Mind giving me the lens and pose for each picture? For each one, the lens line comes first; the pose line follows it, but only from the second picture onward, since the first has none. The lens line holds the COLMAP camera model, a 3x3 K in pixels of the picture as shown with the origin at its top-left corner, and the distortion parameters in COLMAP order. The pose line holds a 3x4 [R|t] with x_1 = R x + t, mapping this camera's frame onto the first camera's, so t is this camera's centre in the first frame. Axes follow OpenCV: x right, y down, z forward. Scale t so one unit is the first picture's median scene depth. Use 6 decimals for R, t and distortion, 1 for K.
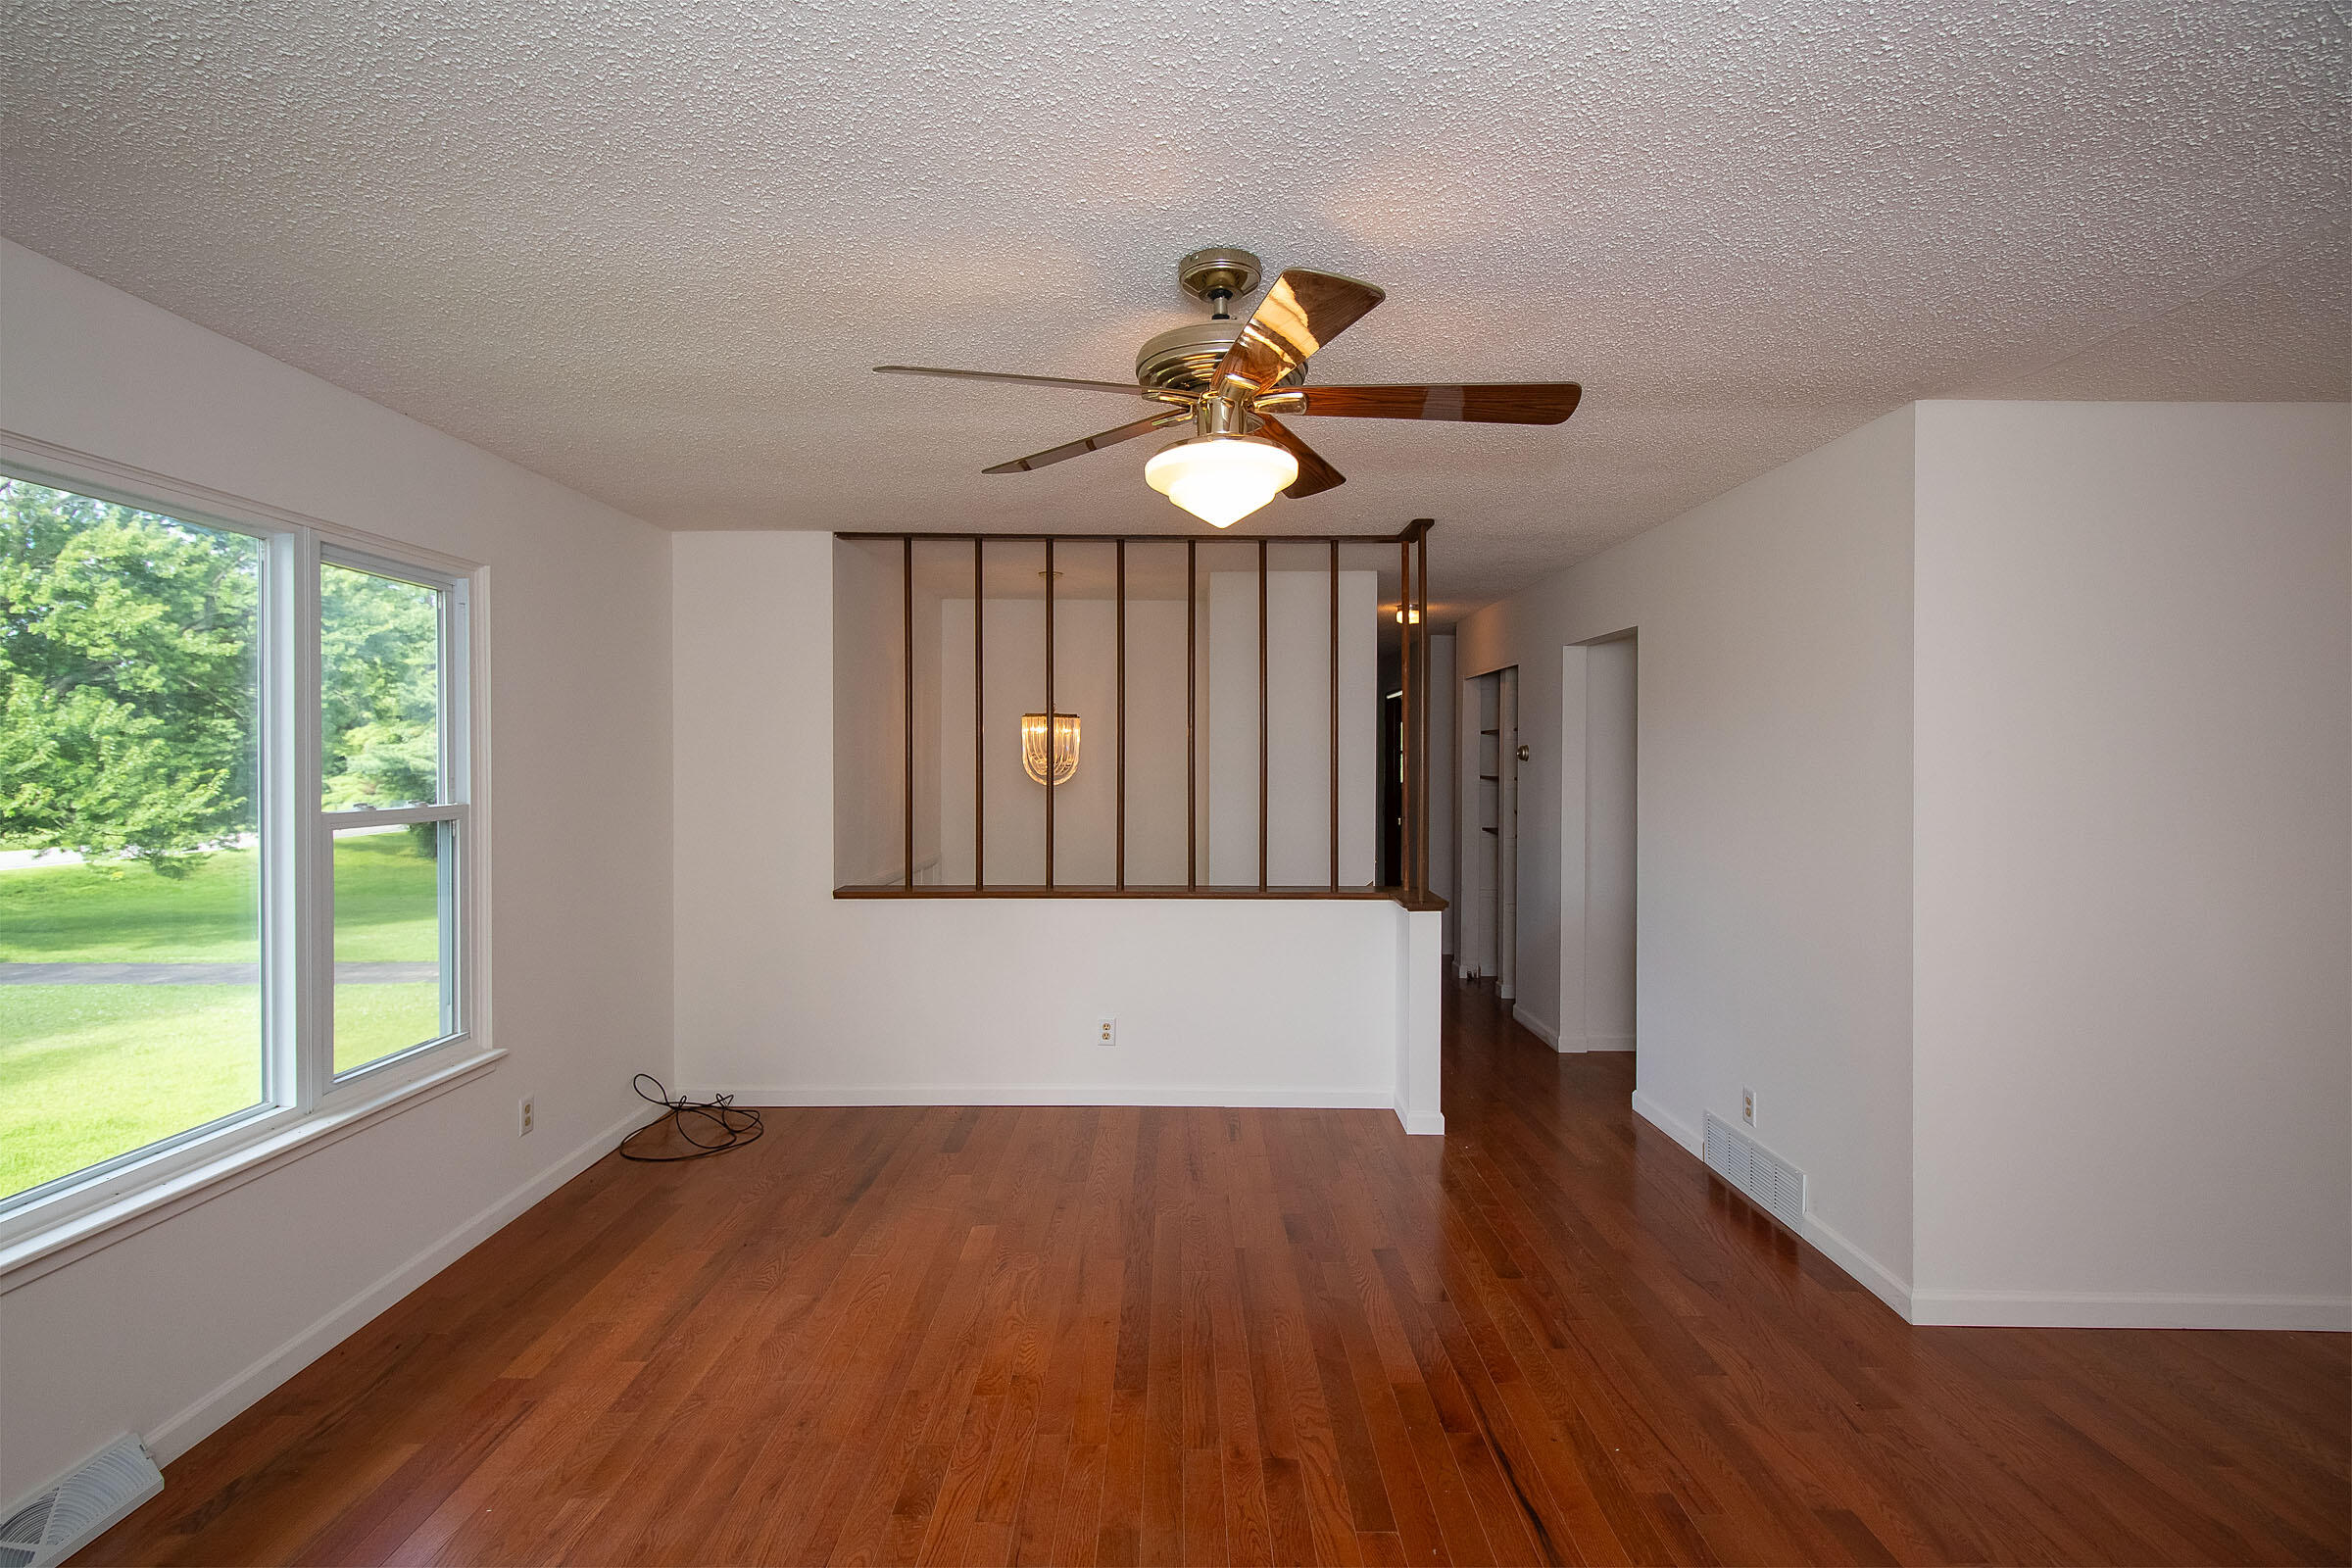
lens RADIAL K [[1118.5, 0, 1165.3], [0, 1118.5, 769.6], [0, 0, 1]] dist [0.003492, 0.000822]
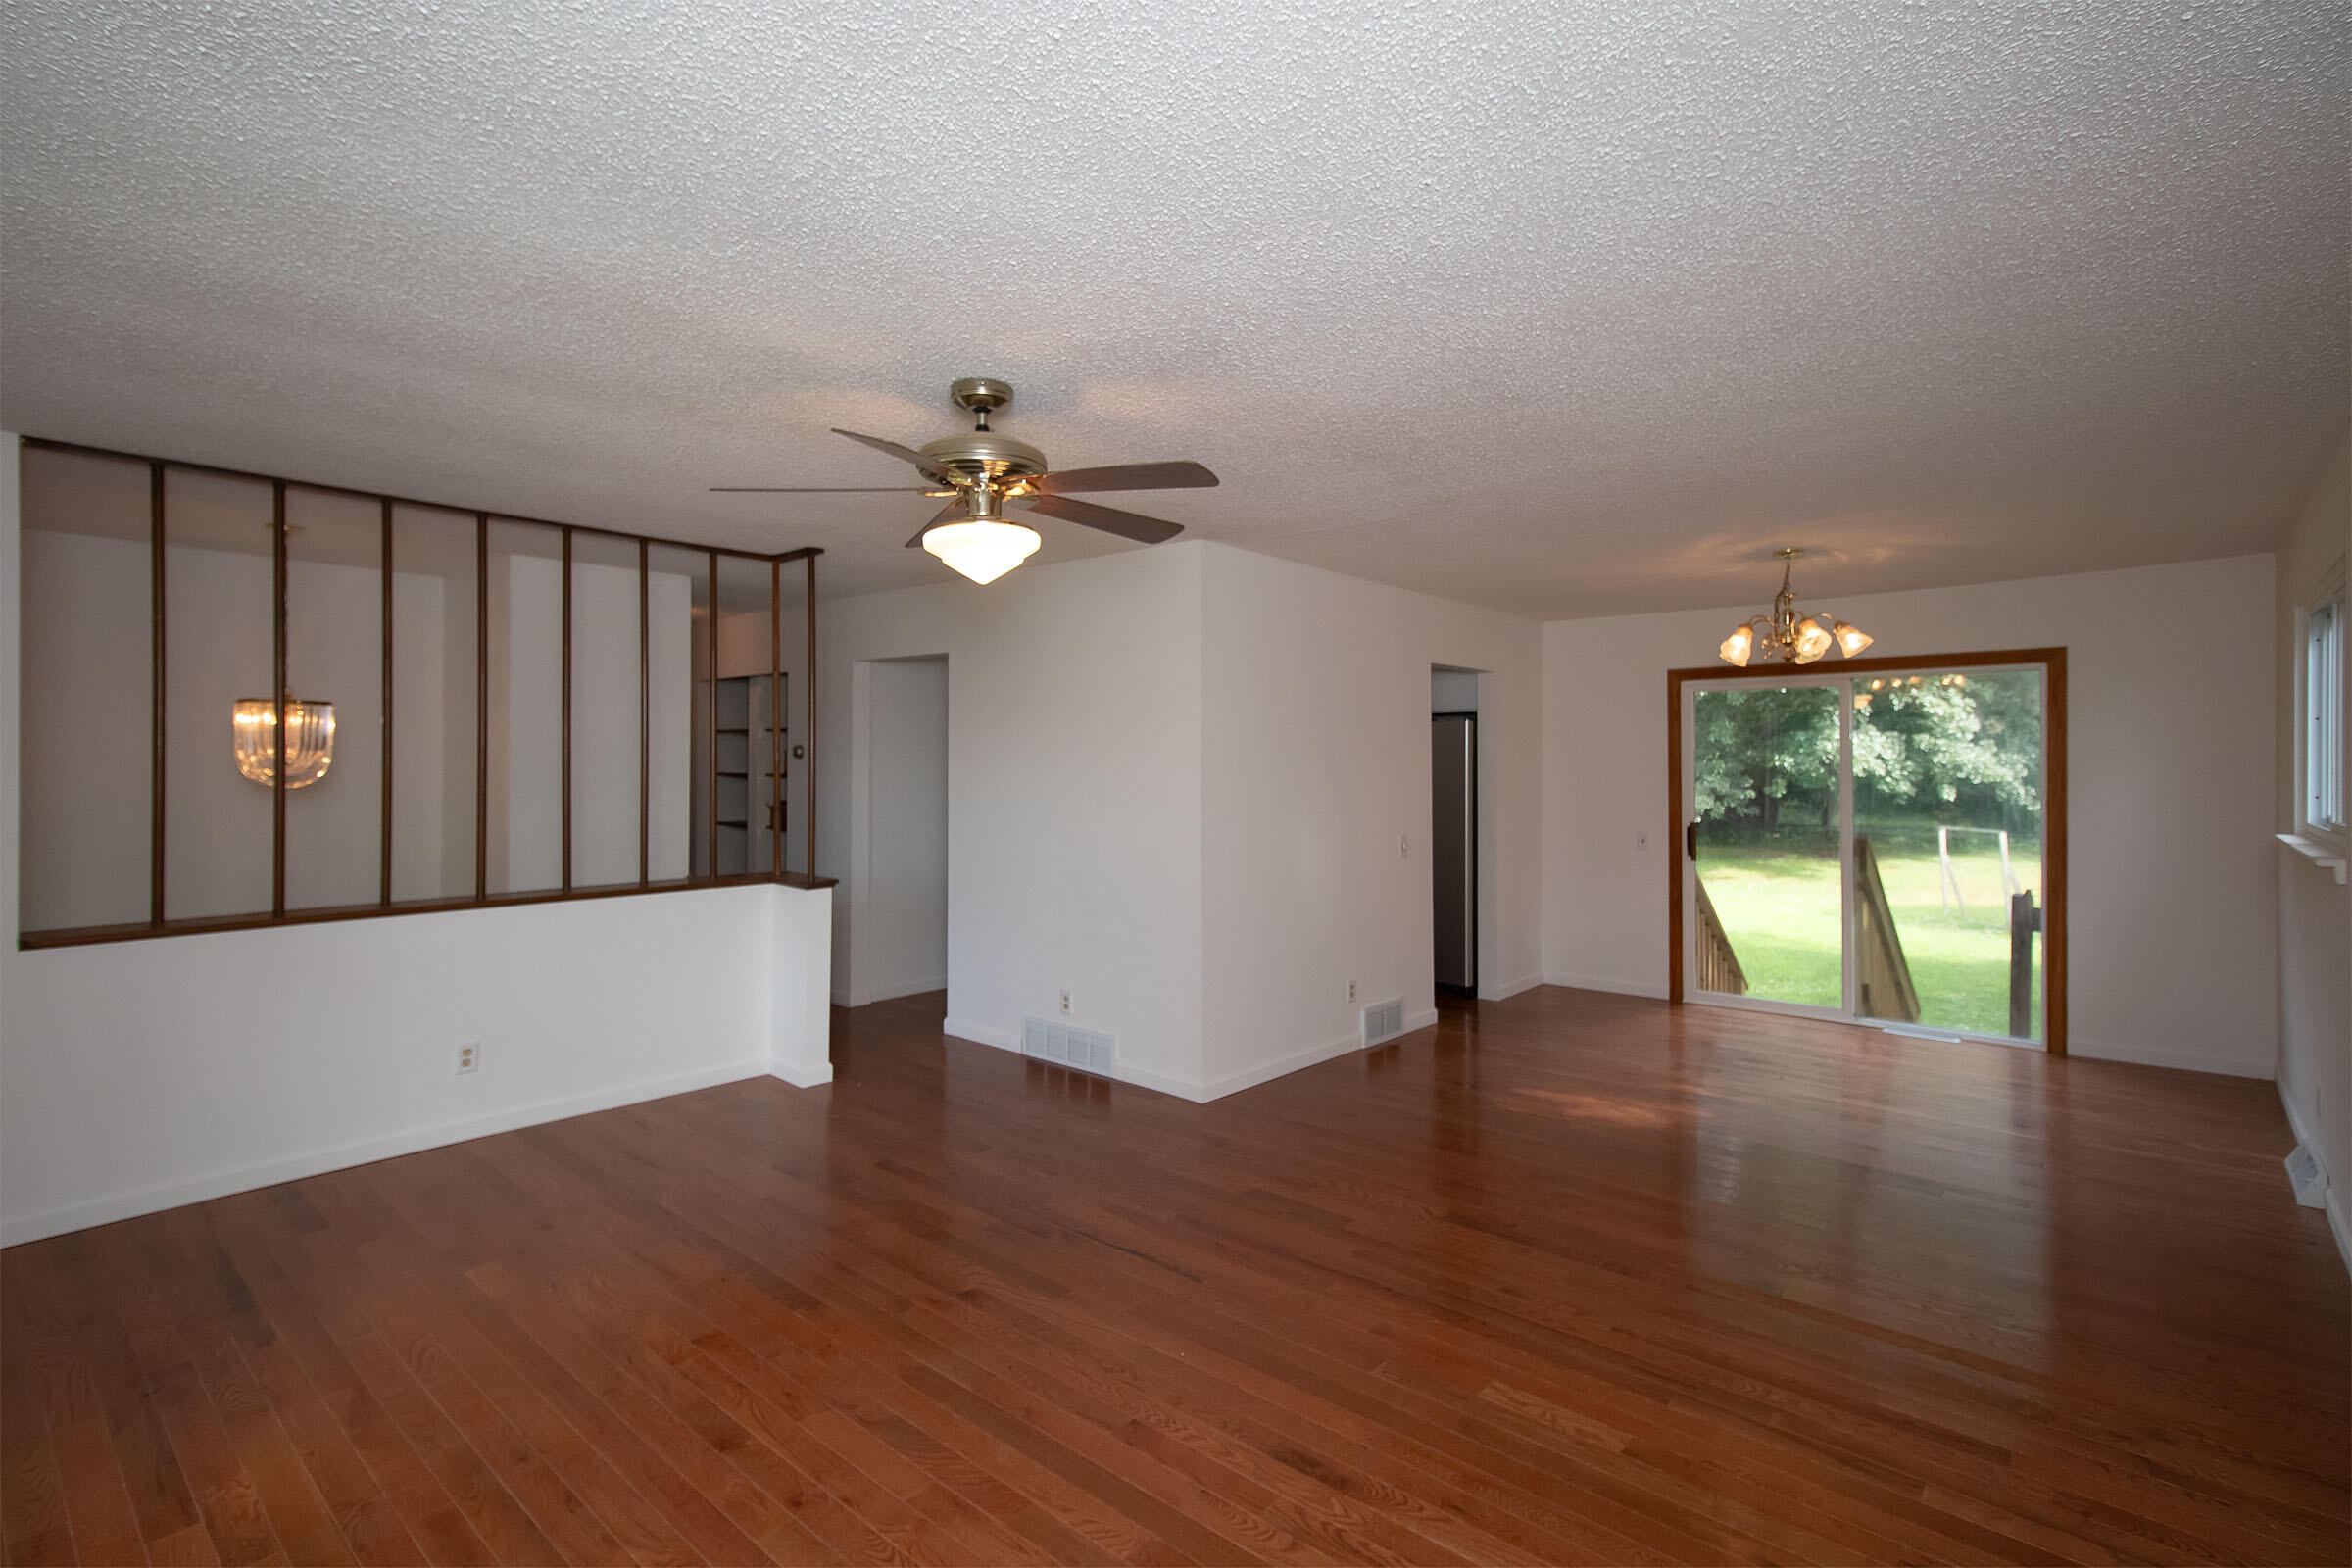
lens RADIAL K [[1108.8, 0, 1173.0], [0, 1108.8, 754.1], [0, 0, 1]] dist [0.004206, -0.000081]
pose [[0.655356, 0.003231, 0.755313, -0.437119], [0.004765, 0.999953, -0.008412, -0.000162], [-0.755305, 0.009112, 0.655310, -0.023100]]
